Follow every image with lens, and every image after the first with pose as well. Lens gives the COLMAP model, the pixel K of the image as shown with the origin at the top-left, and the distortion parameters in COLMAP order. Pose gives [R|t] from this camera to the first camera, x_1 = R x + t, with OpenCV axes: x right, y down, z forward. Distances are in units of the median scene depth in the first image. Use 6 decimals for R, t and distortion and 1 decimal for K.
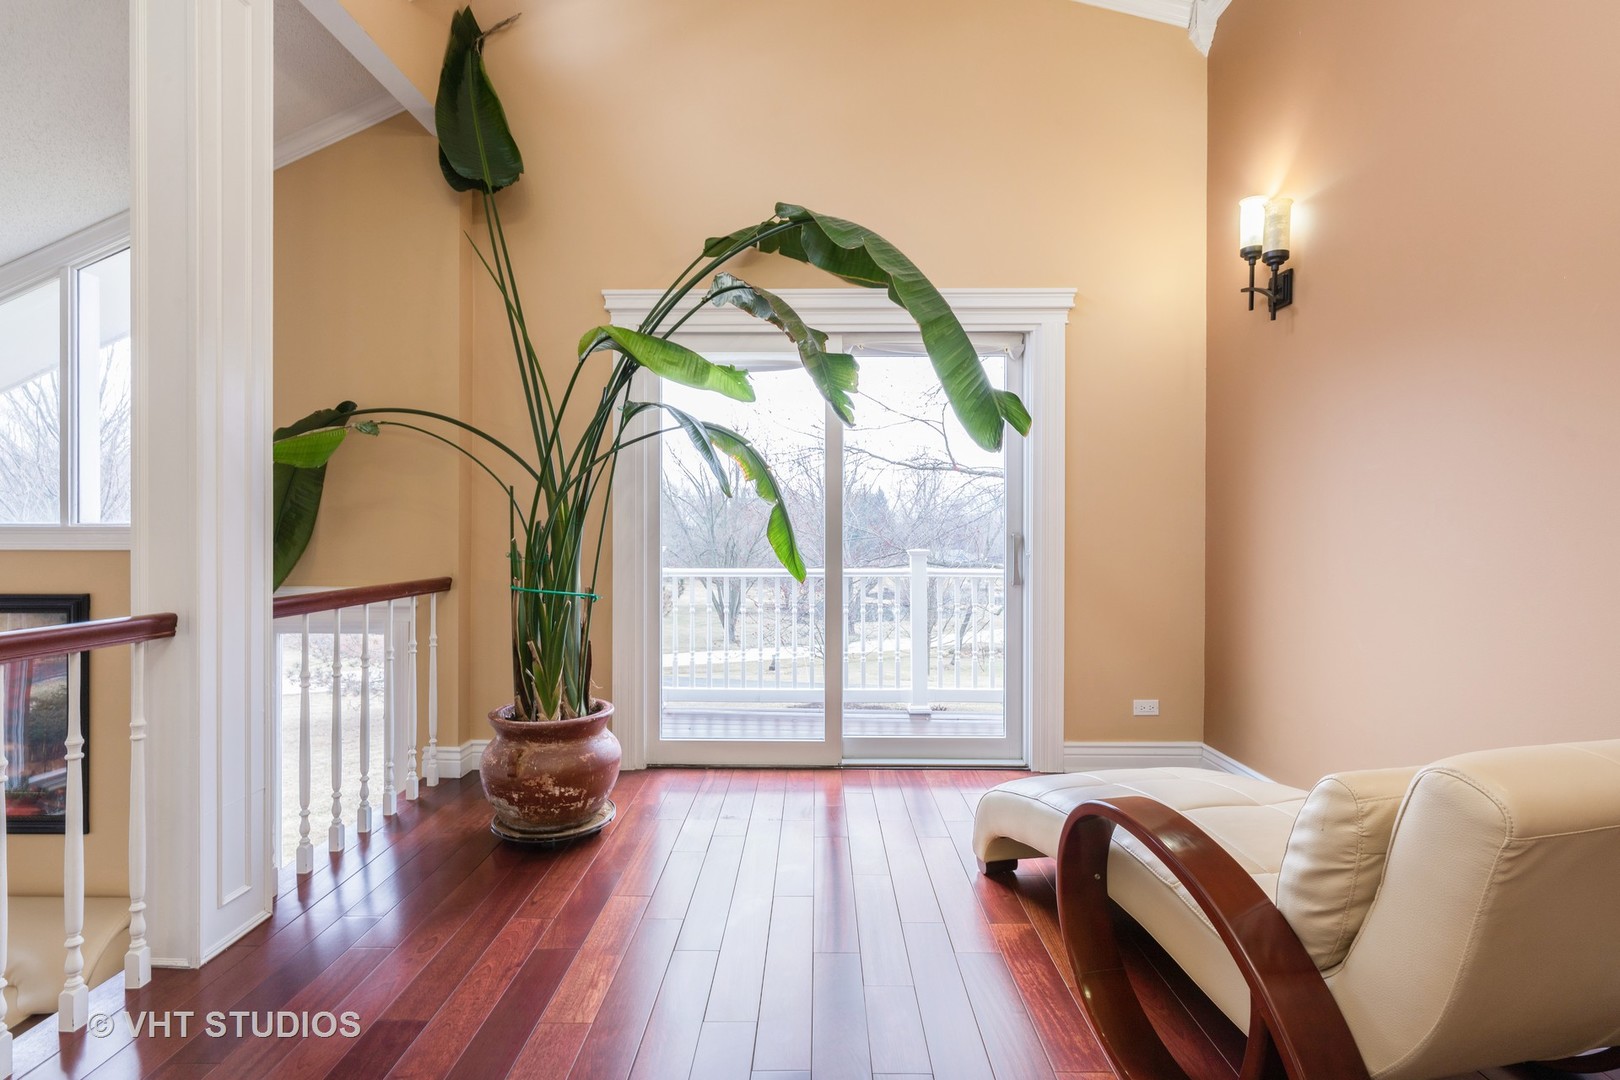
lens RADIAL K [[785.4, 0, 814.0], [0, 785.4, 533.1], [0, 0, 1]] dist [-0.015028, 0.001064]
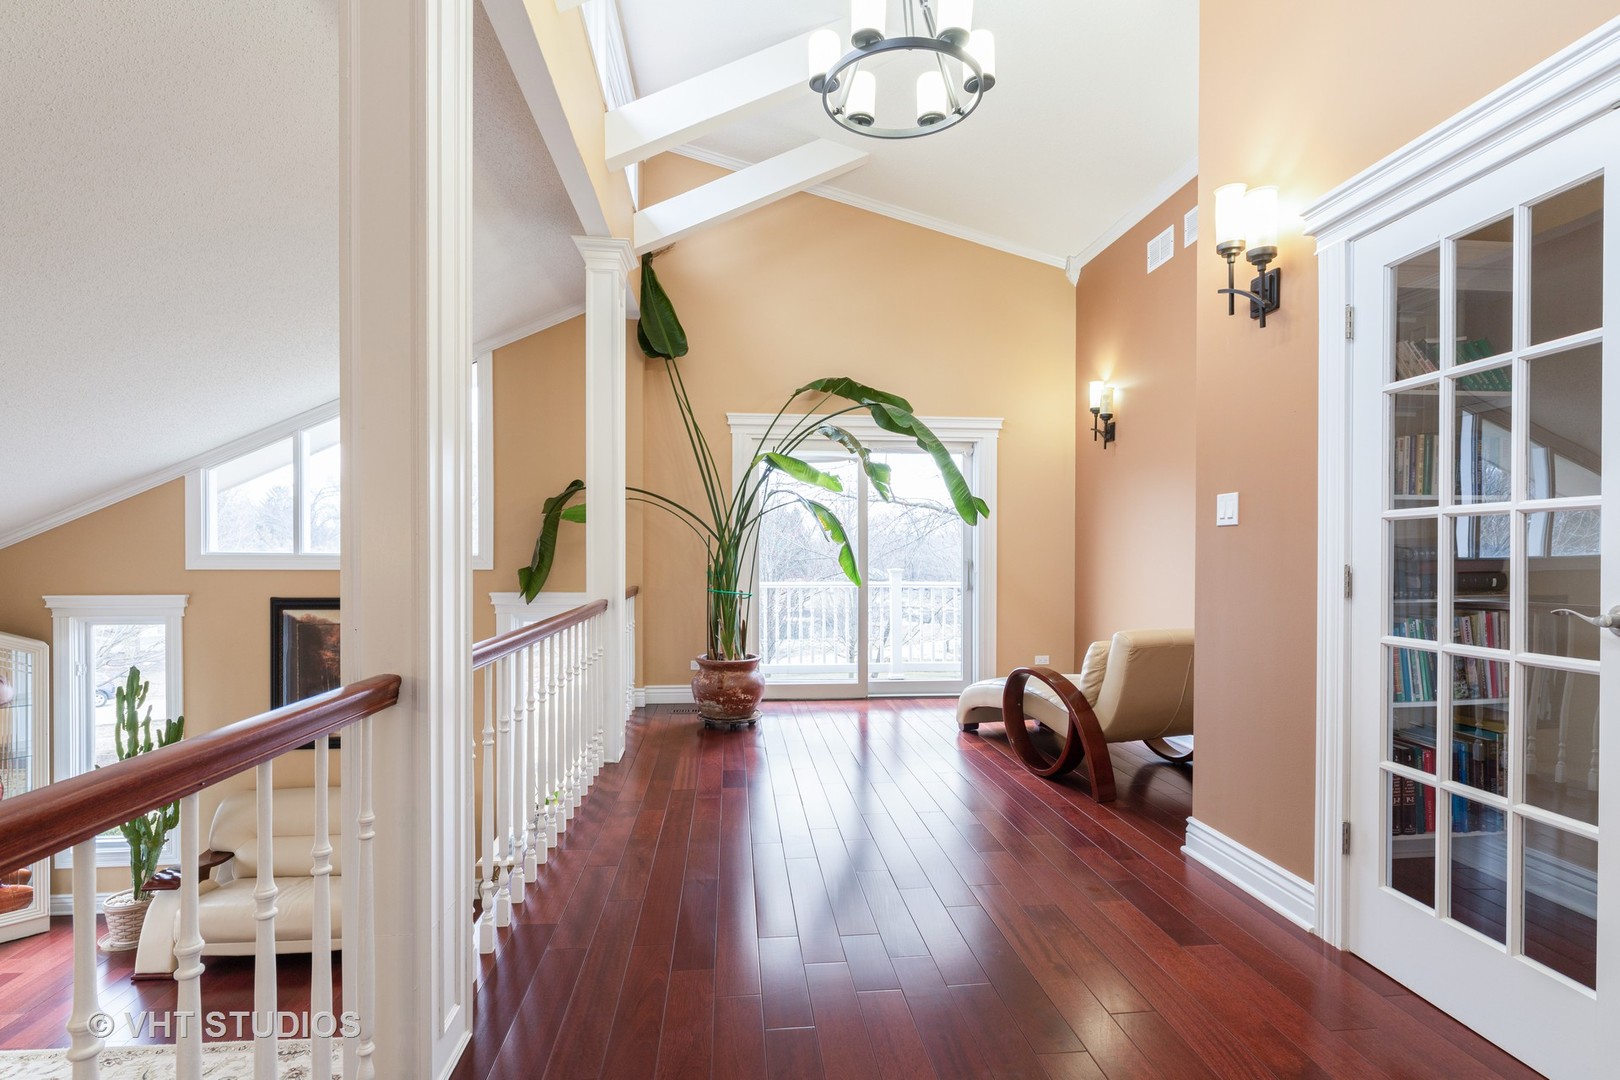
lens RADIAL K [[785.4, 0, 814.0], [0, 785.4, 533.1], [0, 0, 1]] dist [-0.015028, 0.001064]
pose [[0.994357, 0.005830, 0.105929, -0.317961], [-0.003389, 0.999725, -0.023212, -0.020154], [-0.106035, 0.022722, 0.994103, -0.814620]]
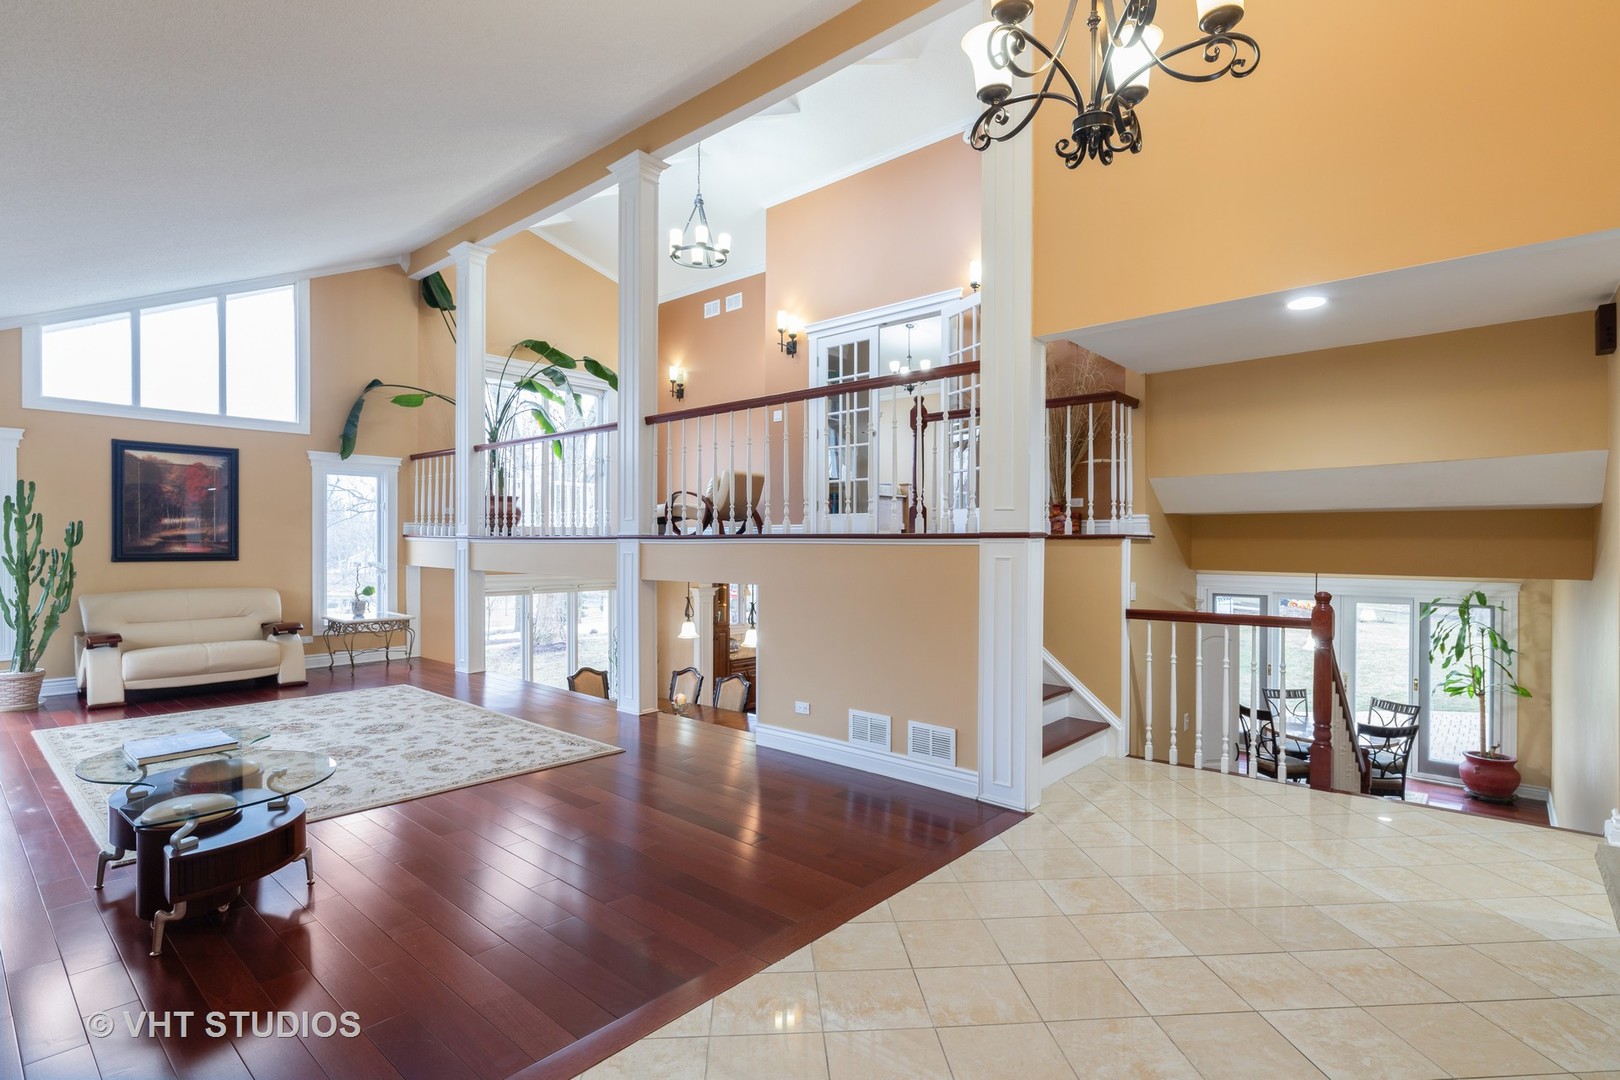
lens RADIAL K [[785.4, 0, 814.0], [0, 785.4, 533.1], [0, 0, 1]] dist [-0.015028, 0.001064]
pose [[0.649213, 0.012888, 0.760497, -1.804492], [-0.005797, 0.999911, -0.011996, 0.388414], [-0.760585, 0.003379, 0.649230, -1.889573]]
